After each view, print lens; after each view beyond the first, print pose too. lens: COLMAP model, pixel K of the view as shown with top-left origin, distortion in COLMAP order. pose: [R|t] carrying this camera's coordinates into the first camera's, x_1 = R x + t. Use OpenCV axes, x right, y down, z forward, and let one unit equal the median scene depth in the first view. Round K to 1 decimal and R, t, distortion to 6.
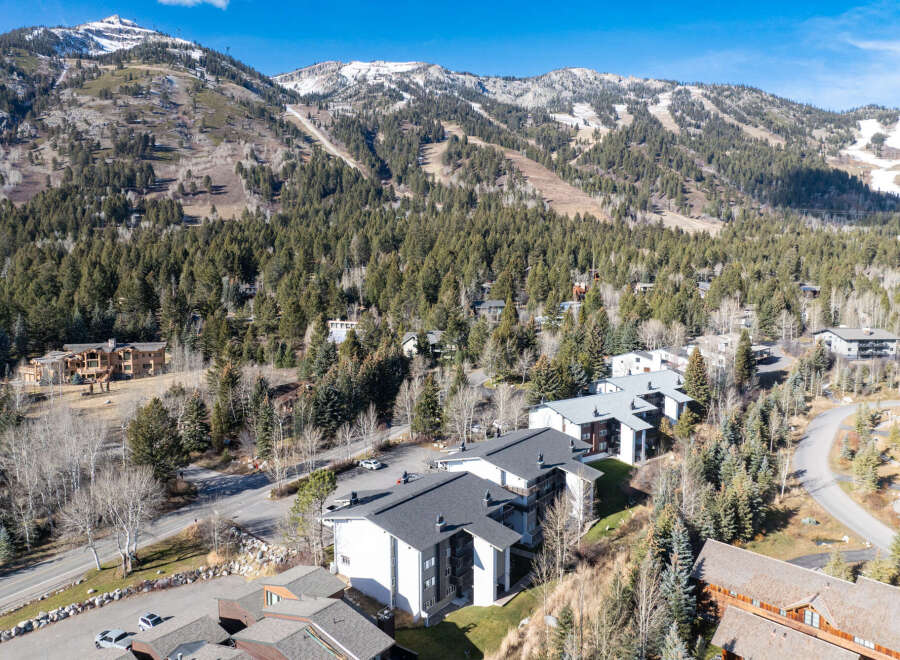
lens RADIAL K [[632.2, 0, 451.3], [0, 632.2, 331.6], [0, 0, 1]] dist [-0.050310, 0.023429]
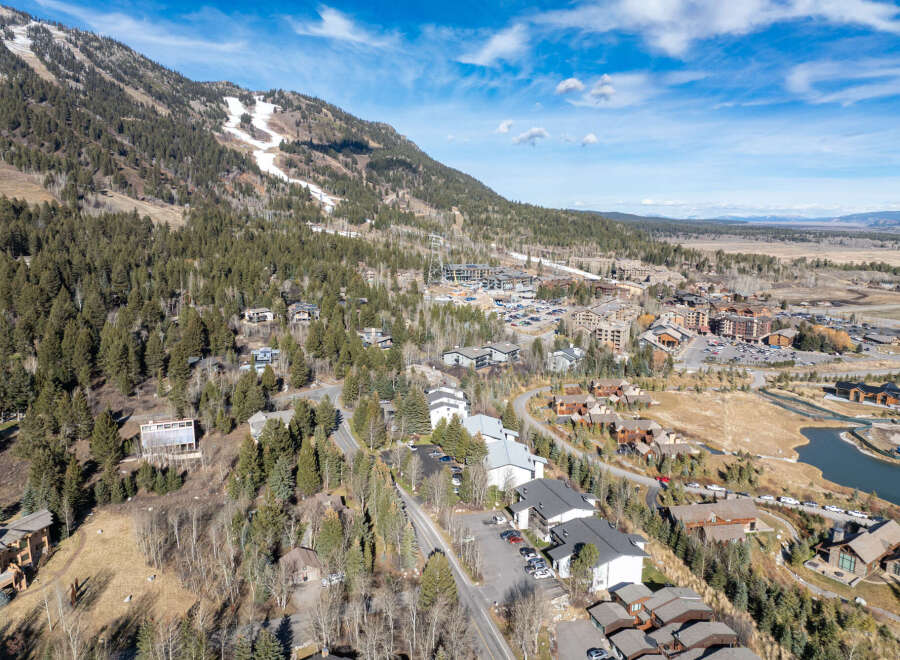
lens RADIAL K [[632.2, 0, 448.8], [0, 632.2, 329.7], [0, 0, 1]] dist [-0.050310, 0.023429]
pose [[0.574817, -0.131158, 0.807702, -0.156906], [0.065547, 0.991279, 0.114319, -0.055299], [-0.815652, -0.012770, 0.578402, 0.021262]]
